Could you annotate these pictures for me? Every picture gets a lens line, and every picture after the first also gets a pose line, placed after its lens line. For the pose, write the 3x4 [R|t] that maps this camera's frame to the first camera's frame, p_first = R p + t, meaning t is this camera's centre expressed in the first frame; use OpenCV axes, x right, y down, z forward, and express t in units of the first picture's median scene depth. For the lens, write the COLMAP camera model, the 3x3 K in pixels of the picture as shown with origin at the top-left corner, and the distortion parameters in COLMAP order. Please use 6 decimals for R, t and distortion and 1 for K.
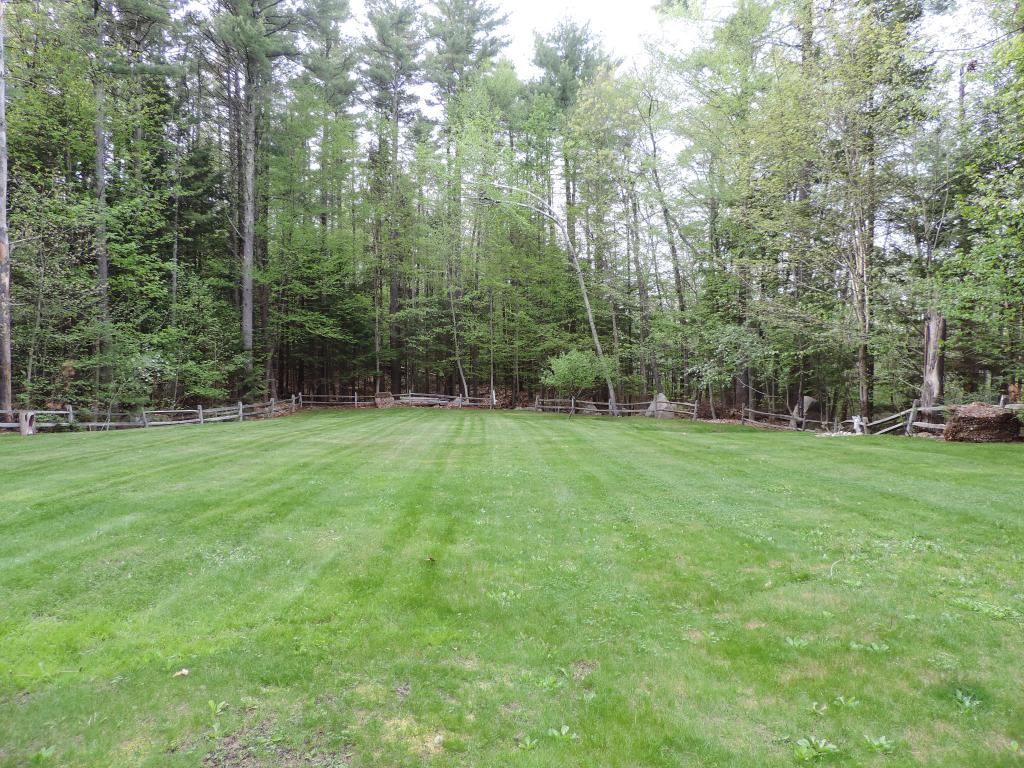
lens RADIAL K [[730.1, 0, 511.4], [0, 730.1, 383.3], [0, 0, 1]] dist [-0.030696, 0.010015]
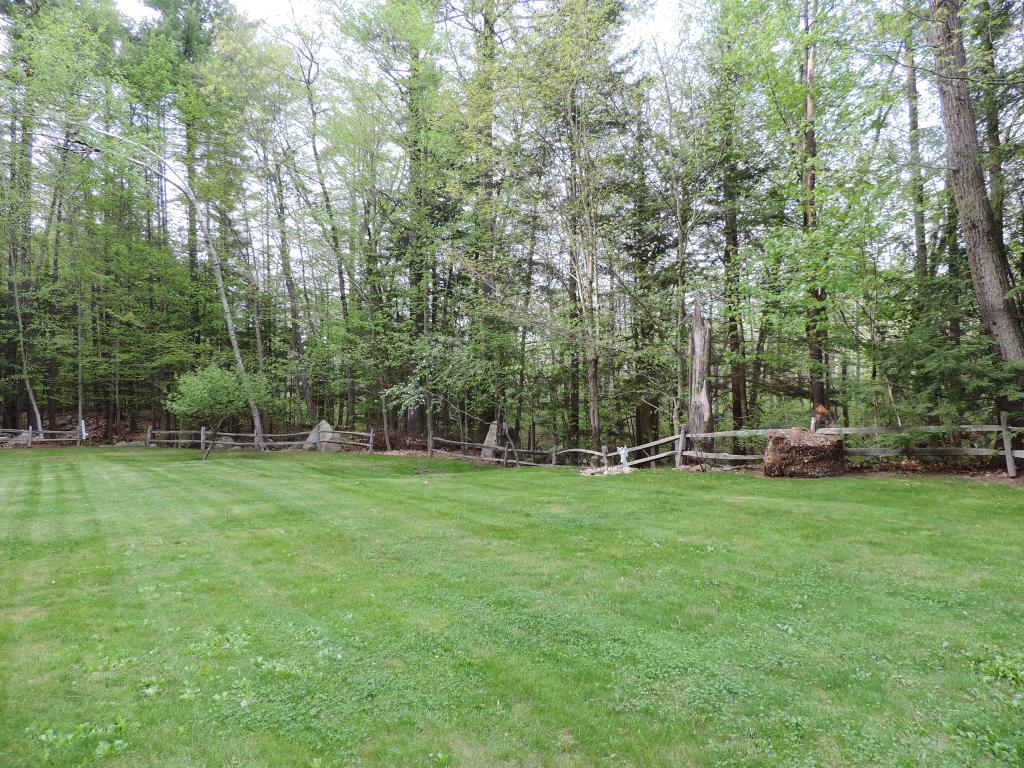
lens RADIAL K [[730.1, 0, 515.2], [0, 730.1, 387.3], [0, 0, 1]] dist [-0.030696, 0.010015]
pose [[0.861573, 0.004039, 0.507617, -0.021301], [0.010253, 0.999626, -0.025356, -0.000854], [-0.507530, 0.027051, 0.861209, 0.169021]]
